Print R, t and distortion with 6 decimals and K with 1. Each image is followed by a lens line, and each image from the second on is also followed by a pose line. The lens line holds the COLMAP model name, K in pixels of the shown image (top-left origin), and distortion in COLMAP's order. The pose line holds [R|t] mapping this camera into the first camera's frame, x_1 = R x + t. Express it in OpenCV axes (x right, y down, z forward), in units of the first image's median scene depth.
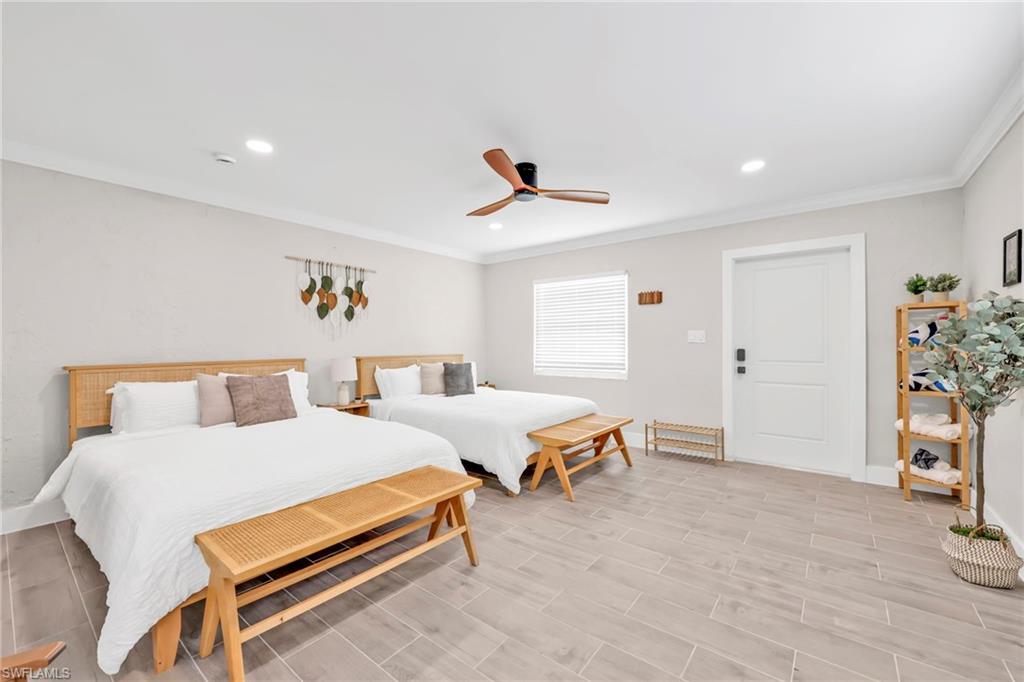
lens RADIAL K [[427.1, 0, 512.3], [0, 427.1, 345.2], [0, 0, 1]] dist [0.012072, -0.002847]
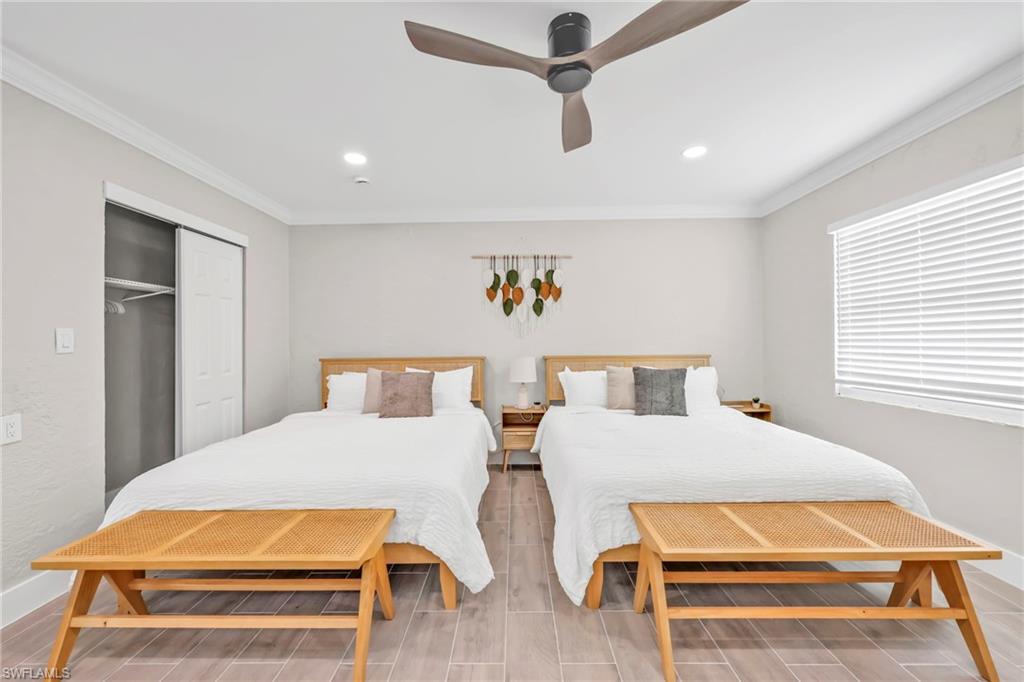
lens RADIAL K [[427.1, 0, 509.8], [0, 427.1, 333.3], [0, 0, 1]] dist [0.012072, -0.002847]
pose [[0.593245, -0.020612, -0.804758, 0.310574], [0.005912, 0.999757, -0.021248, -0.001845], [0.805000, 0.007848, 0.593223, 0.430607]]
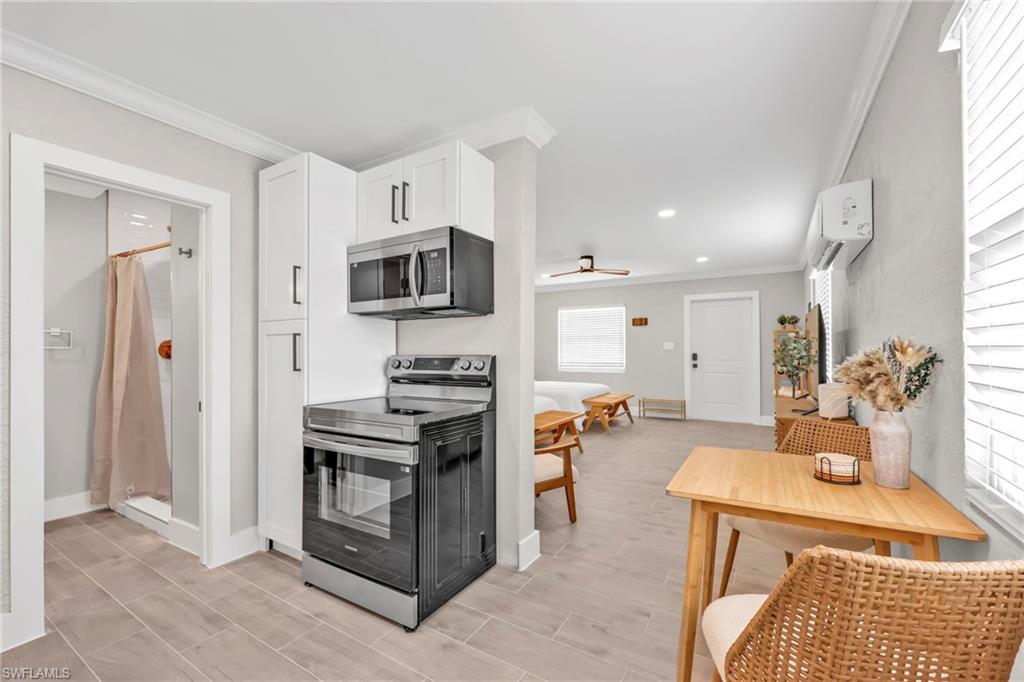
lens RADIAL K [[427.1, 0, 503.5], [0, 427.1, 345.4], [0, 0, 1]] dist [0.012072, -0.002847]
pose [[0.995924, 0.001793, 0.090184, -0.343463], [-0.000354, 0.999872, -0.015978, 0.004357], [-0.090201, 0.015881, 0.995797, -0.570188]]
